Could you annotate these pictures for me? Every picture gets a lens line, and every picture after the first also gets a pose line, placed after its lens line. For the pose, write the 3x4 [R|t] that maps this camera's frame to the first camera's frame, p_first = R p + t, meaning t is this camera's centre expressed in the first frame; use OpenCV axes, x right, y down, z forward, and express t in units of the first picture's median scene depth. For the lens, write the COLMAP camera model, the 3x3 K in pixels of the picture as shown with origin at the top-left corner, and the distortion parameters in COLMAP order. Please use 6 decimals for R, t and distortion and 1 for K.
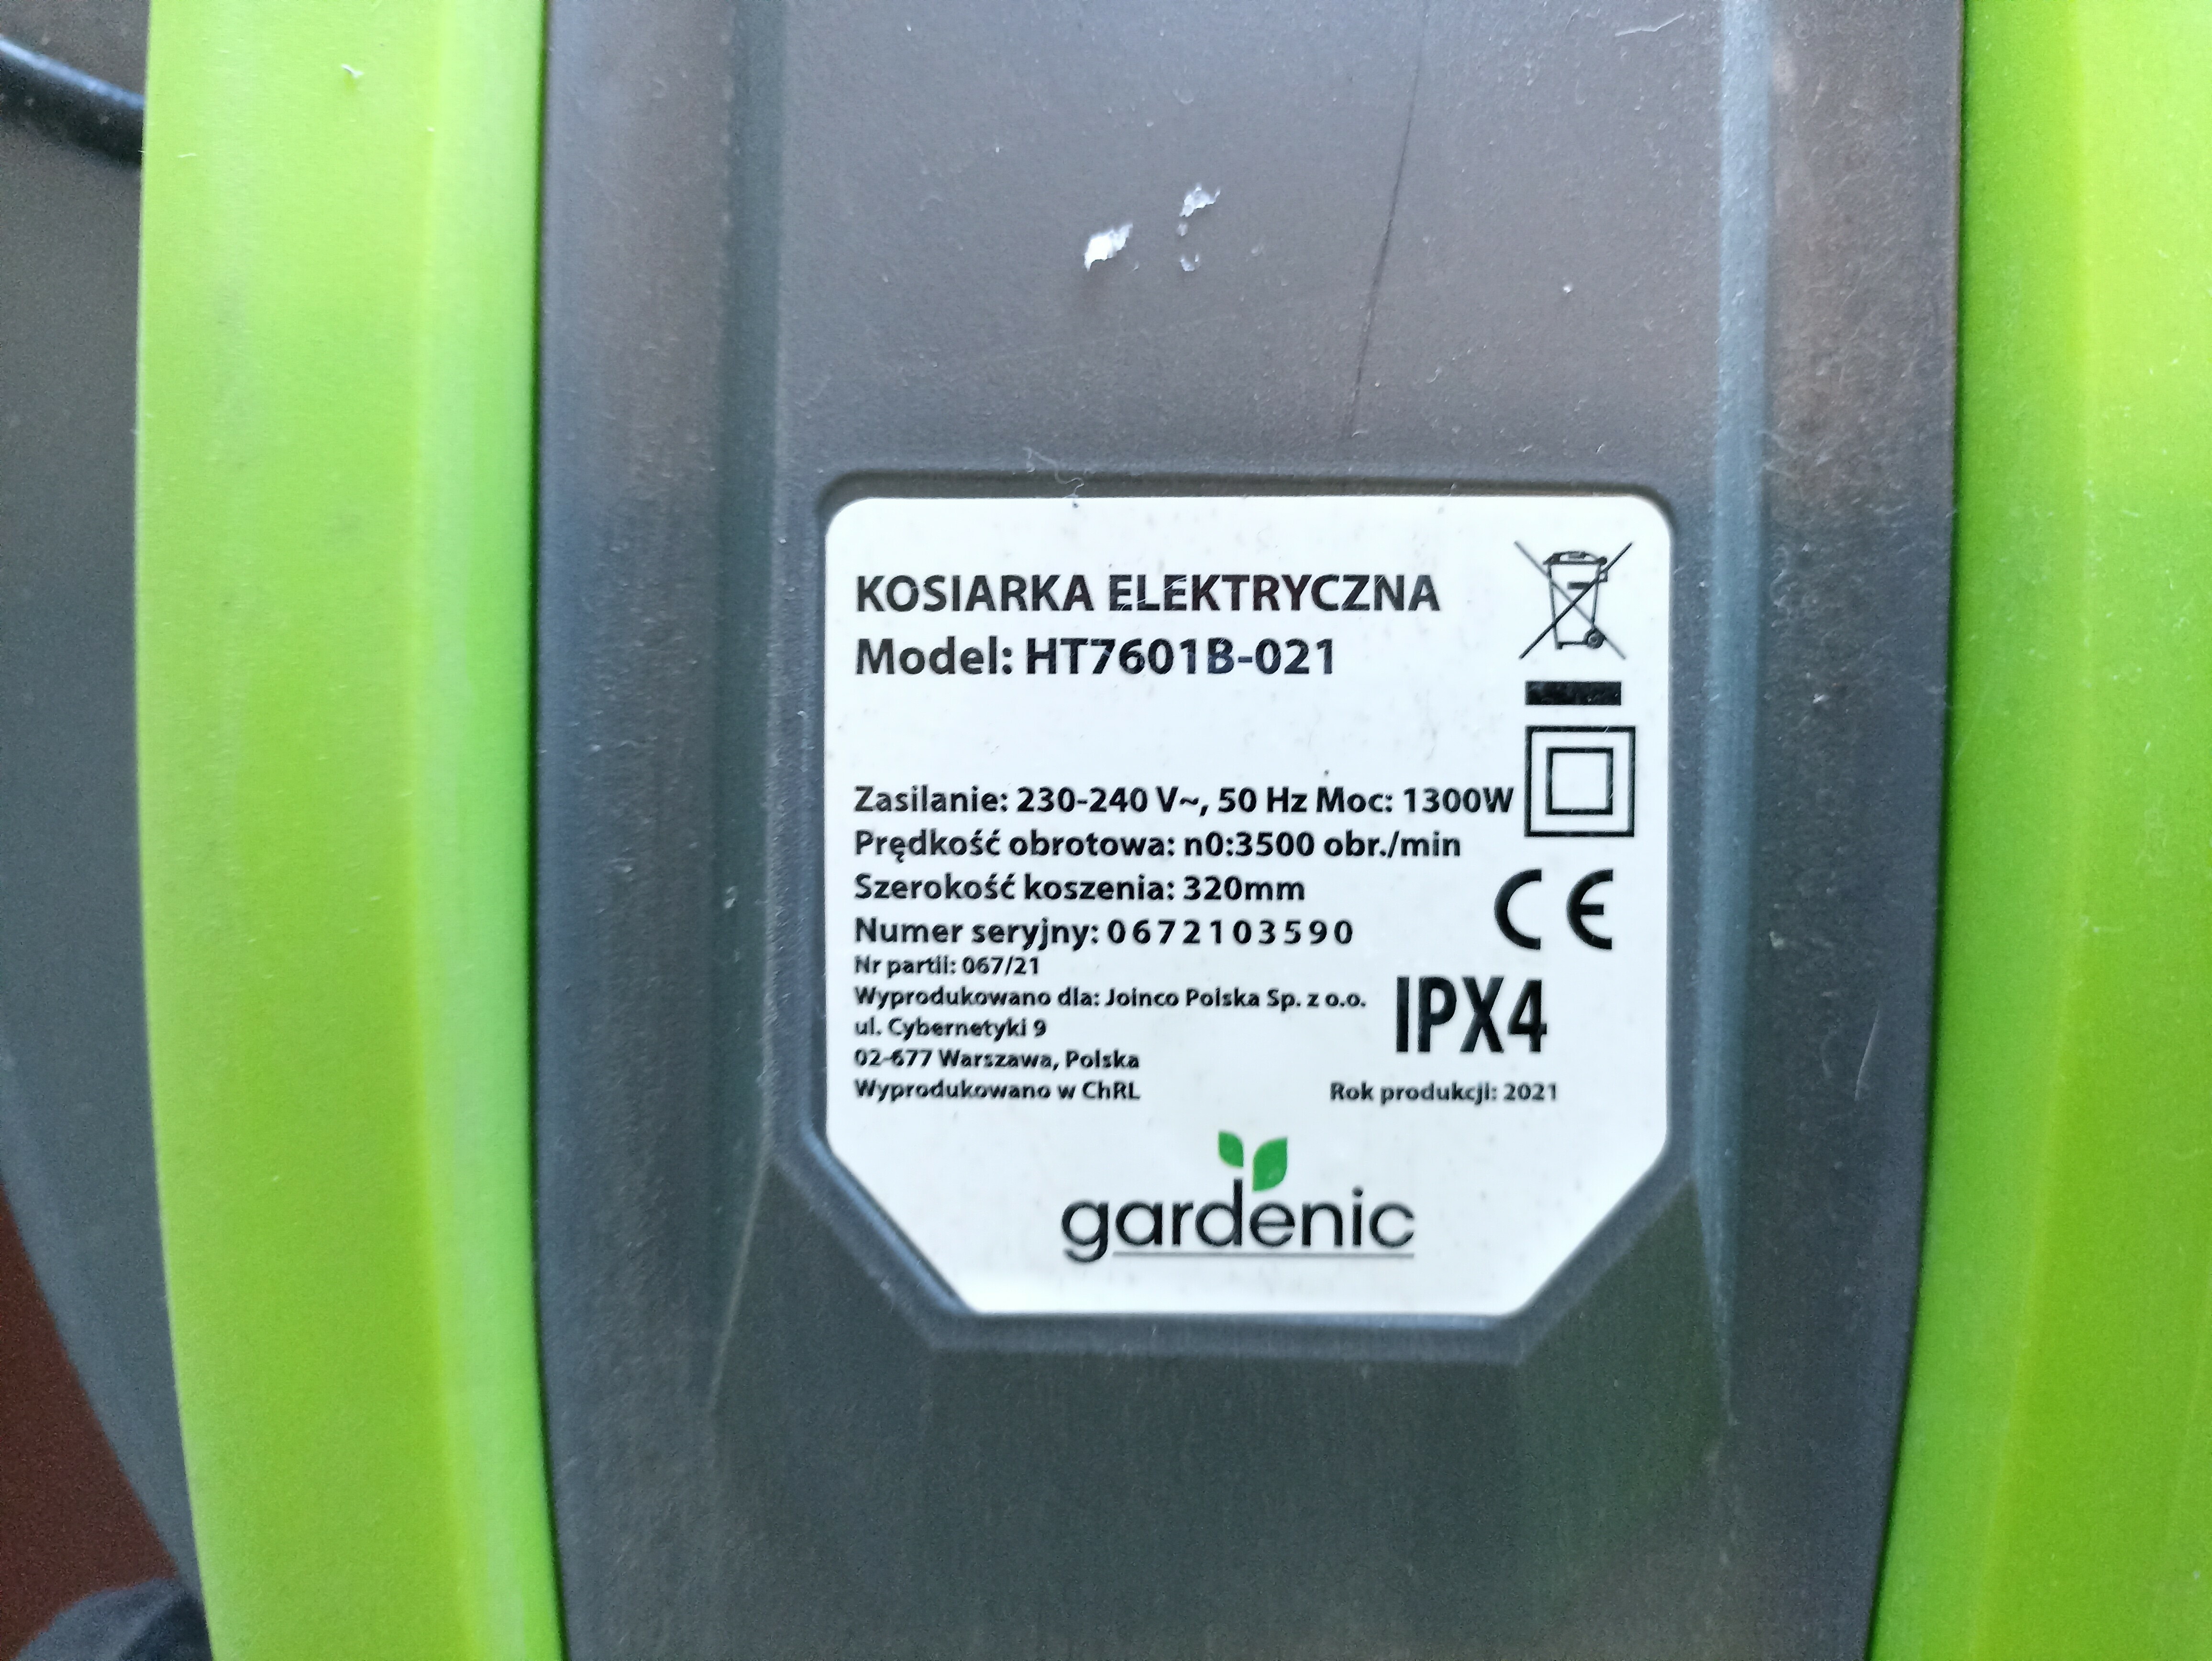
lens RADIAL K [[1603.1, 0, 1106.0], [0, 1603.1, 830.5], [0, 0, 1]] dist [0.044658, -0.002132]
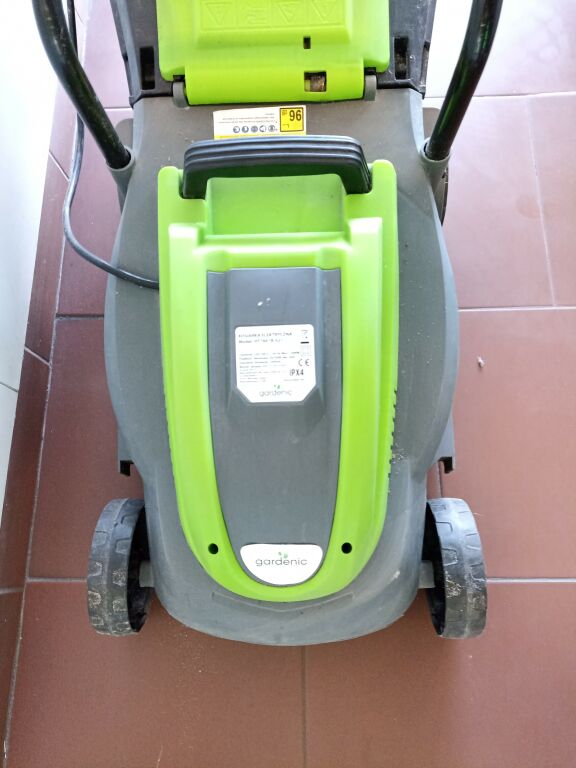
lens RADIAL K [[556.6, 0, 288.0], [0, 556.6, 384.0], [0, 0, 1]] dist [0.044658, -0.002132]
pose [[0.998822, -0.036627, -0.031825, 0.285629], [0.035499, 0.998746, -0.035302, 0.321031], [0.033078, 0.034131, 0.998870, -2.735716]]
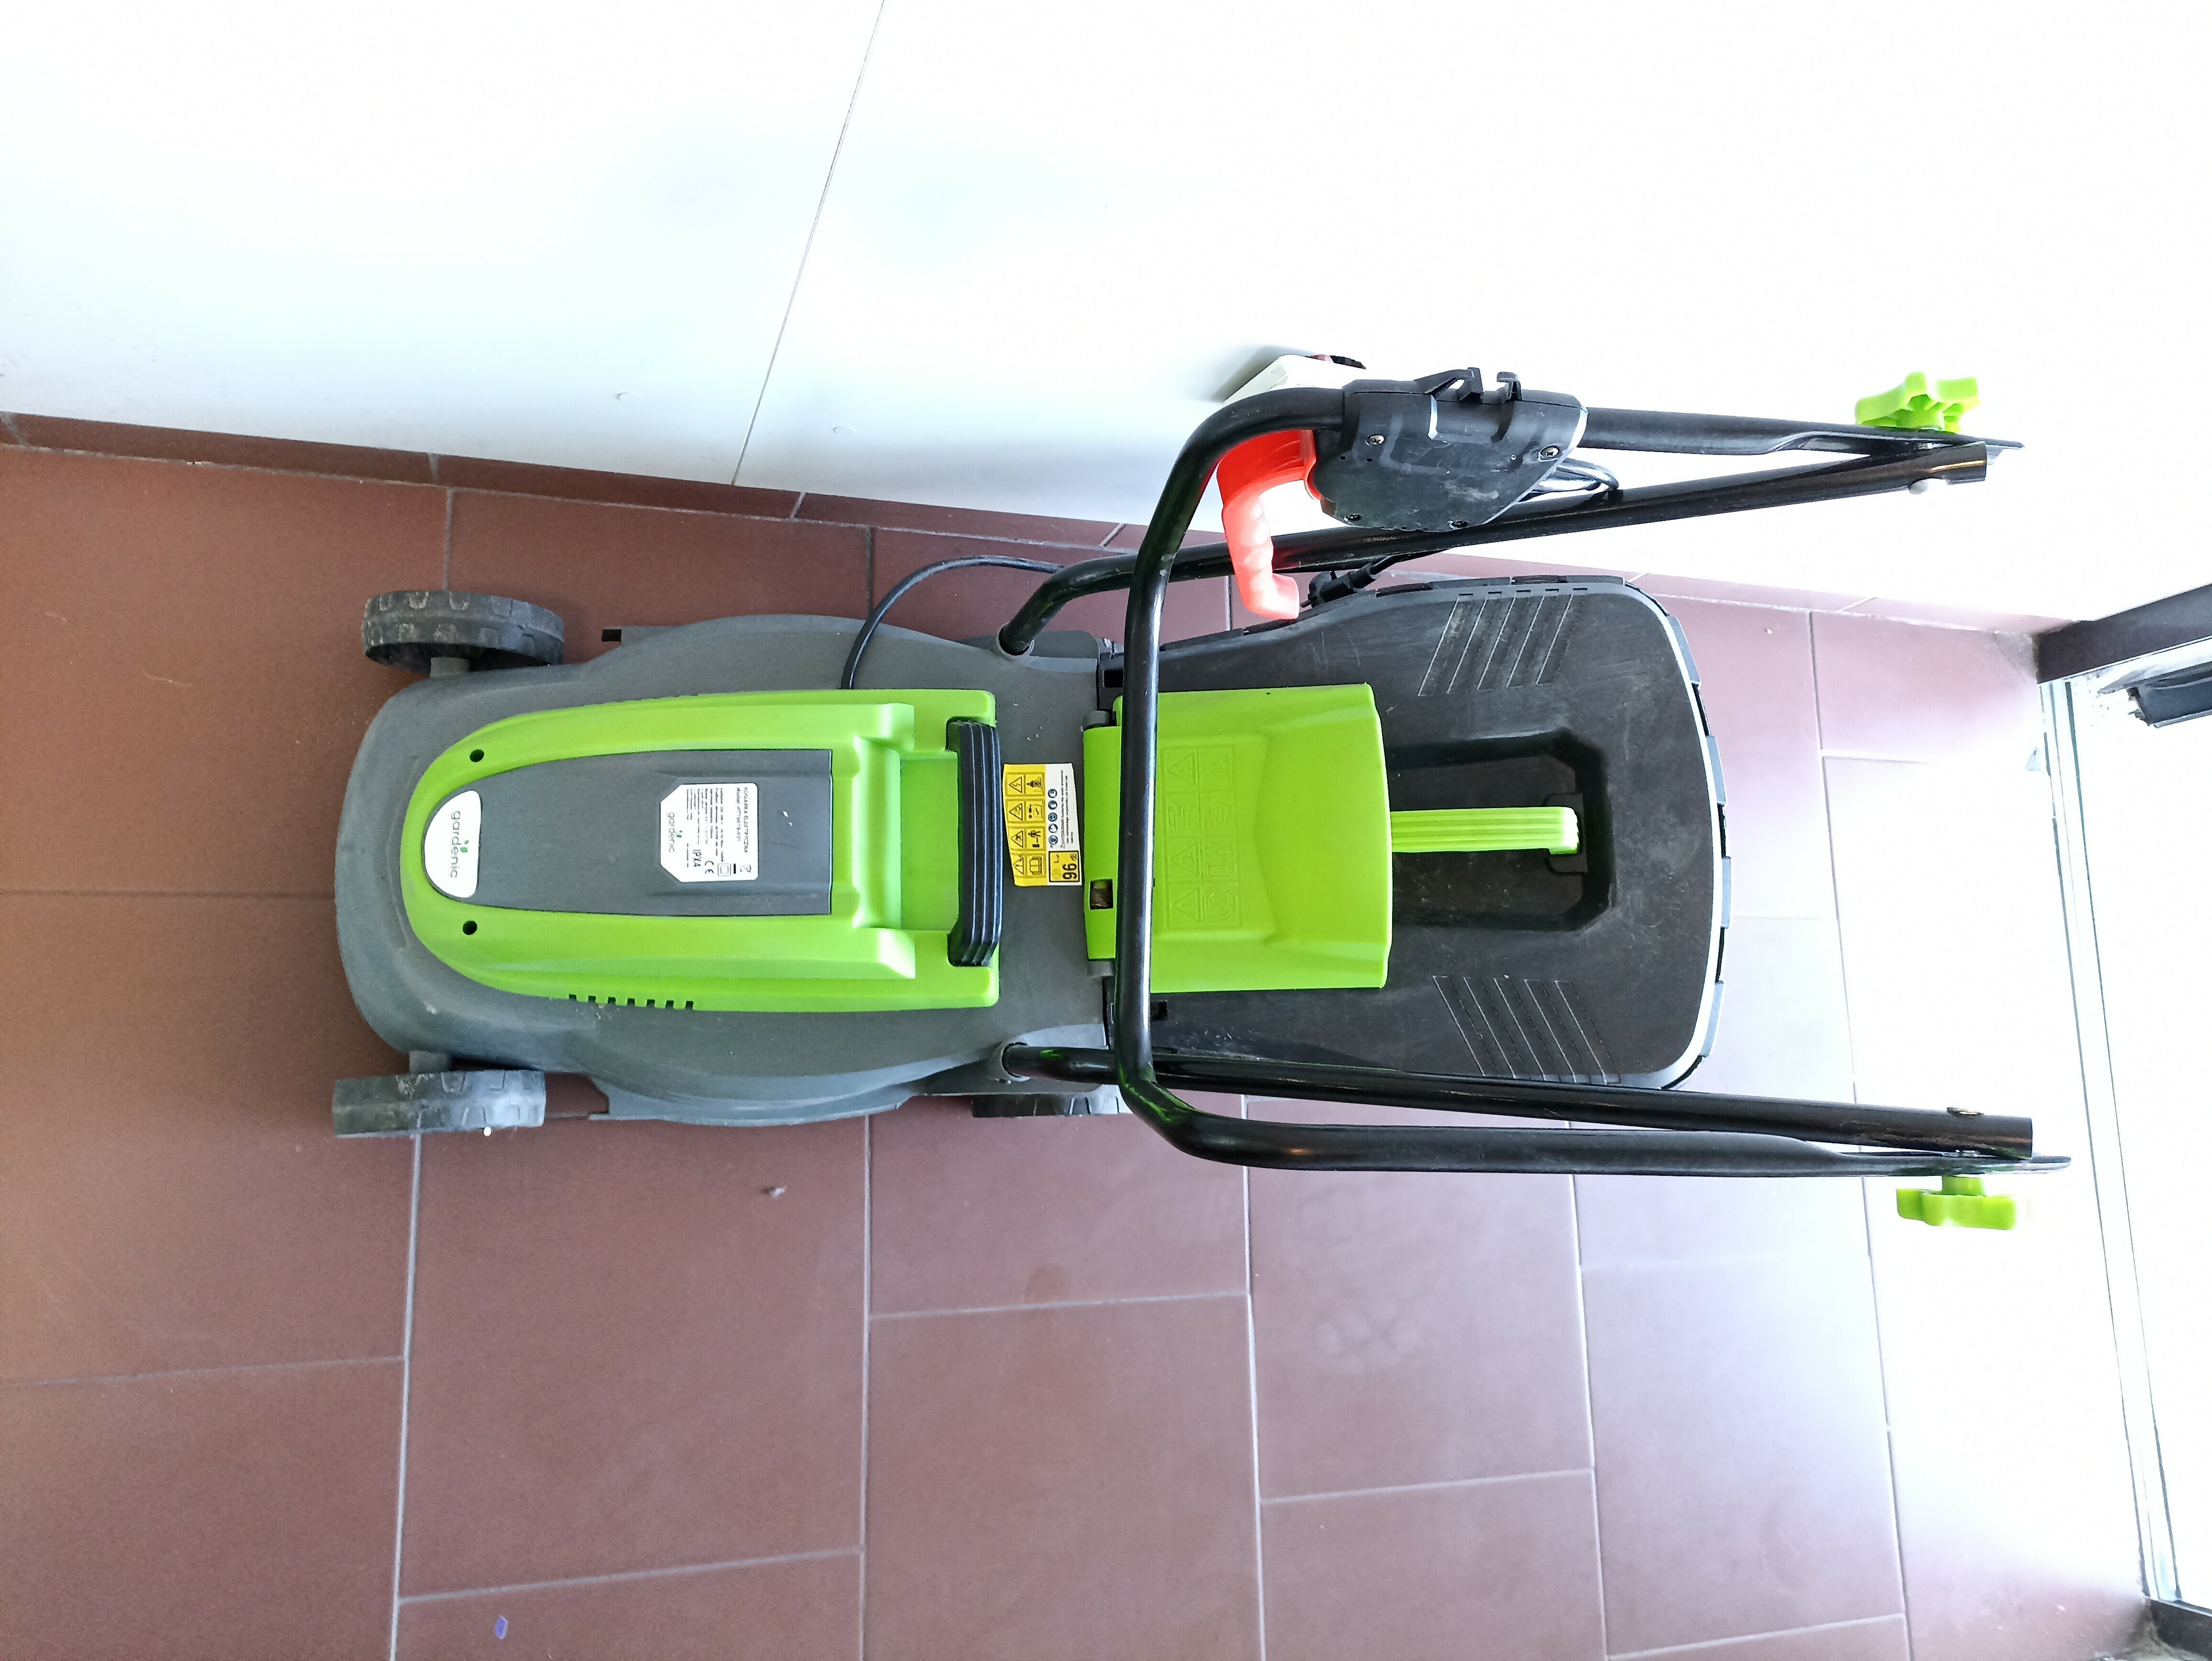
lens RADIAL K [[1603.1, 0, 1106.0], [0, 1603.1, 830.5], [0, 0, 1]] dist [0.044658, -0.002132]
pose [[0.041548, 0.987999, -0.148766, 1.459775], [-0.994773, 0.027006, -0.098471, -1.229873], [-0.093271, 0.152079, 0.983957, -7.761021]]
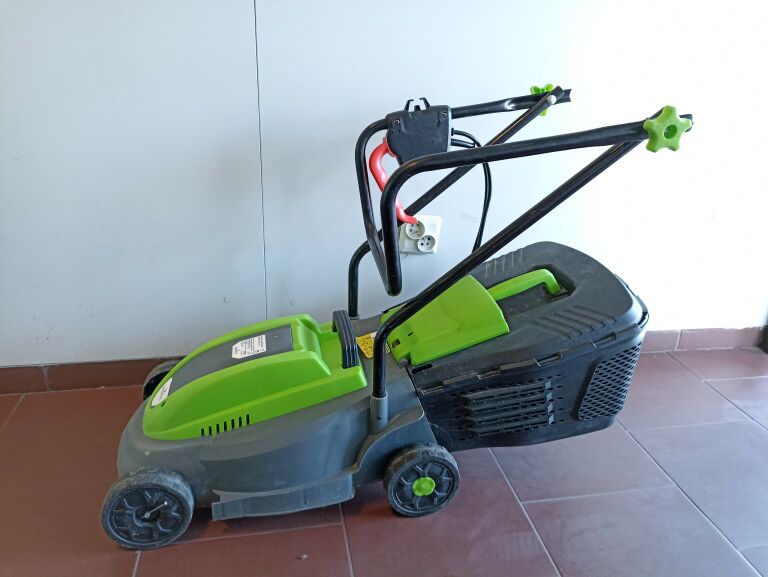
lens RADIAL K [[556.6, 0, 384.0], [0, 556.6, 288.5], [0, 0, 1]] dist [0.044658, -0.002132]
pose [[0.232270, 0.444699, -0.865039, 7.498808], [-0.955855, 0.268927, -0.118404, -1.144391], [0.179978, 0.854354, 0.487532, -3.511735]]
